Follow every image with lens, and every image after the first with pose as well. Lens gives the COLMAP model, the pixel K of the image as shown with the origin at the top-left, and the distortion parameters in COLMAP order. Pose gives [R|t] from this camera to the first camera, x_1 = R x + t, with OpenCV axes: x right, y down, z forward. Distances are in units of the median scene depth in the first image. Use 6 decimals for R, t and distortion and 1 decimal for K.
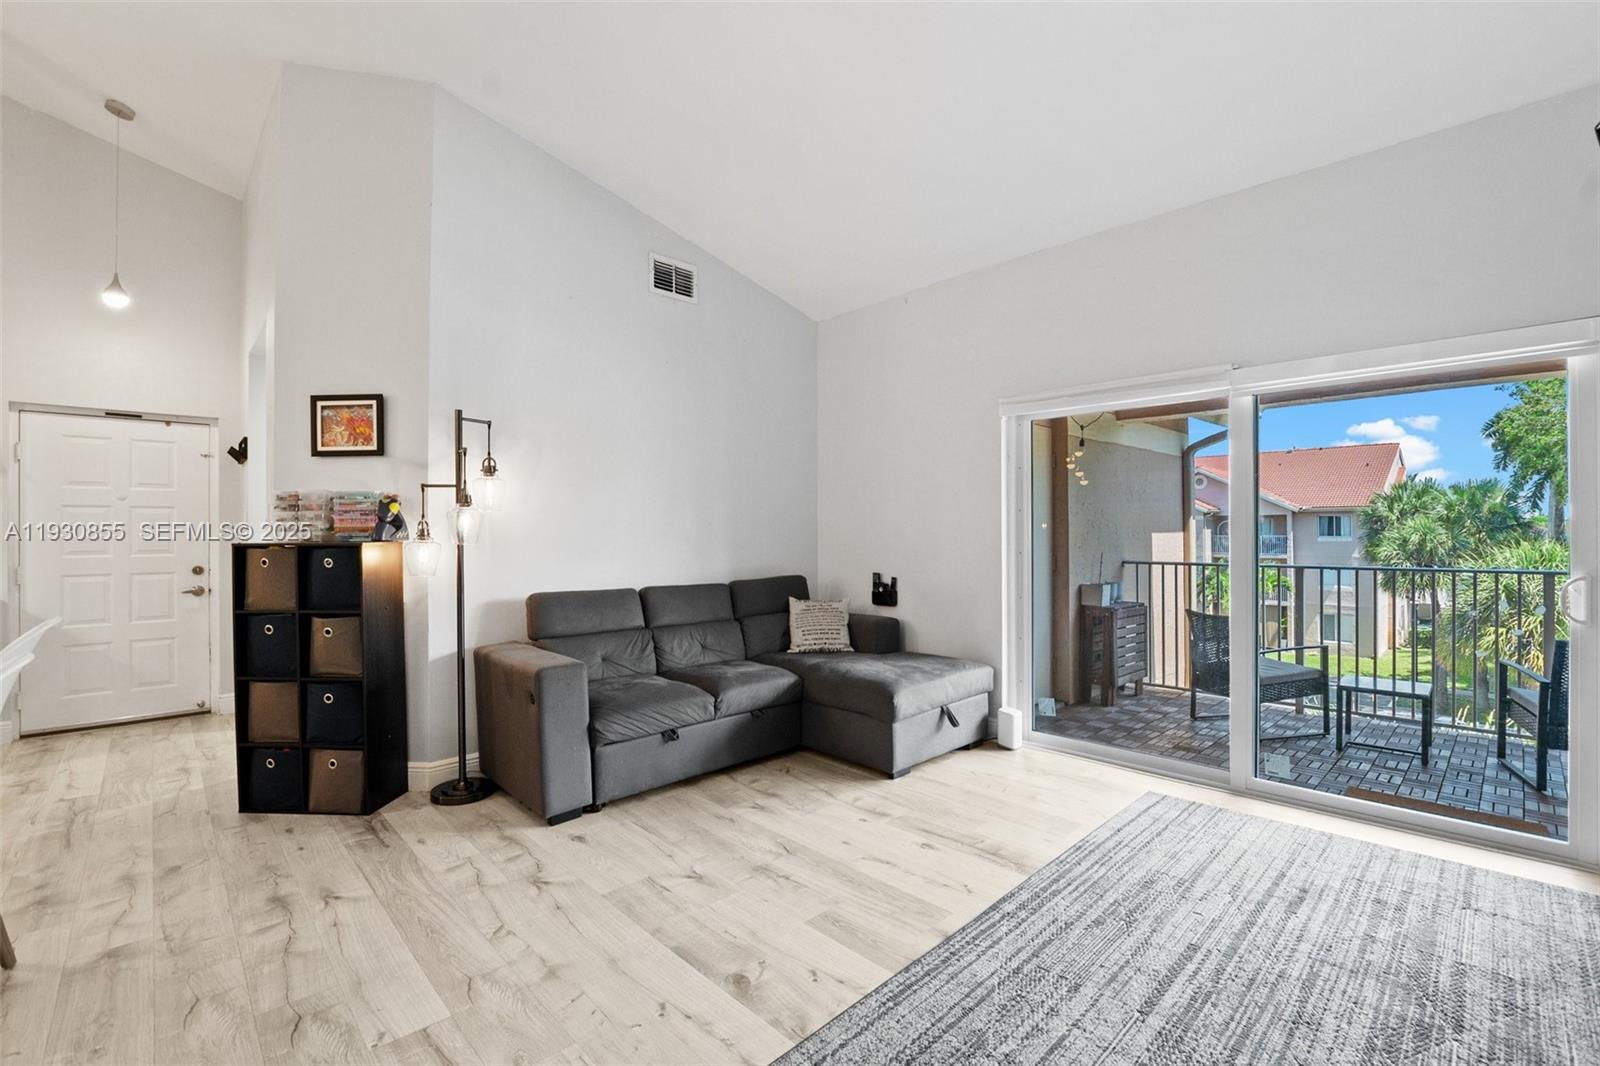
lens RADIAL K [[712.1, 0, 799.1], [0, 712.1, 534.2], [0, 0, 1]] dist [-0.013383, 0.002884]
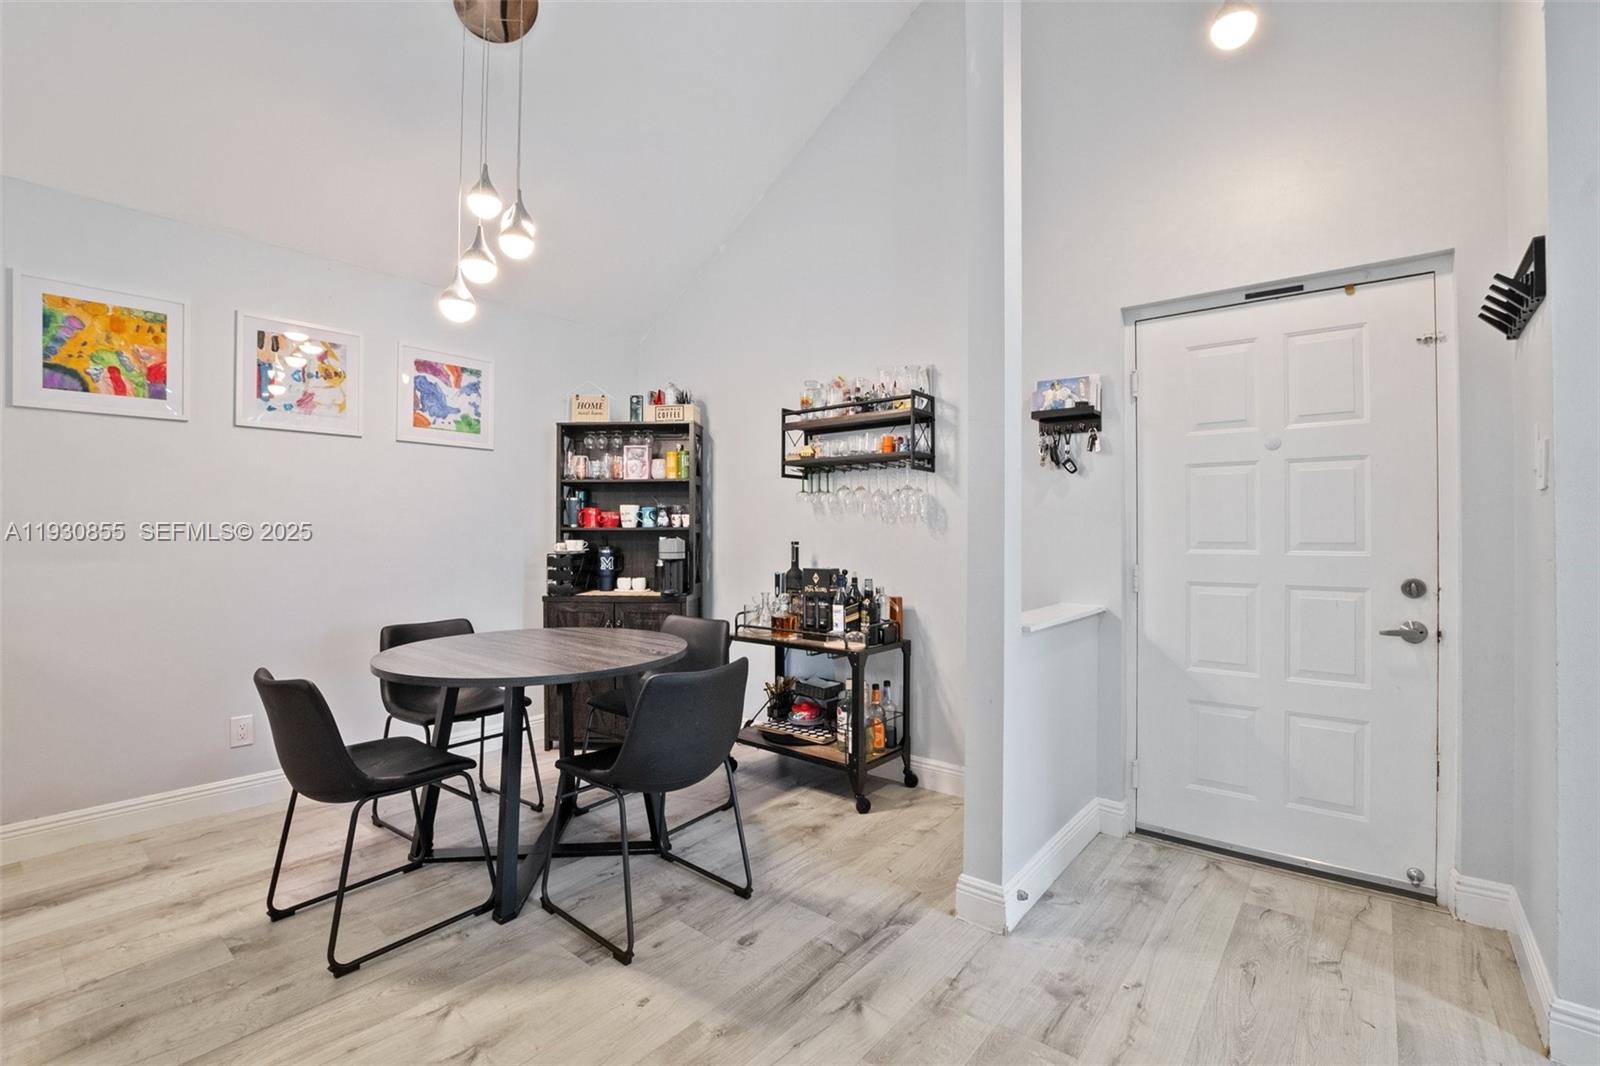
lens RADIAL K [[712.0, 0, 804.8], [0, 712.0, 522.8], [0, 0, 1]] dist [-0.032850, 0.003220]
pose [[0.142198, -0.009777, -0.989790, -0.639208], [-0.002902, 0.999943, -0.010294, 0.019793], [0.989834, 0.004336, 0.142162, 0.756702]]
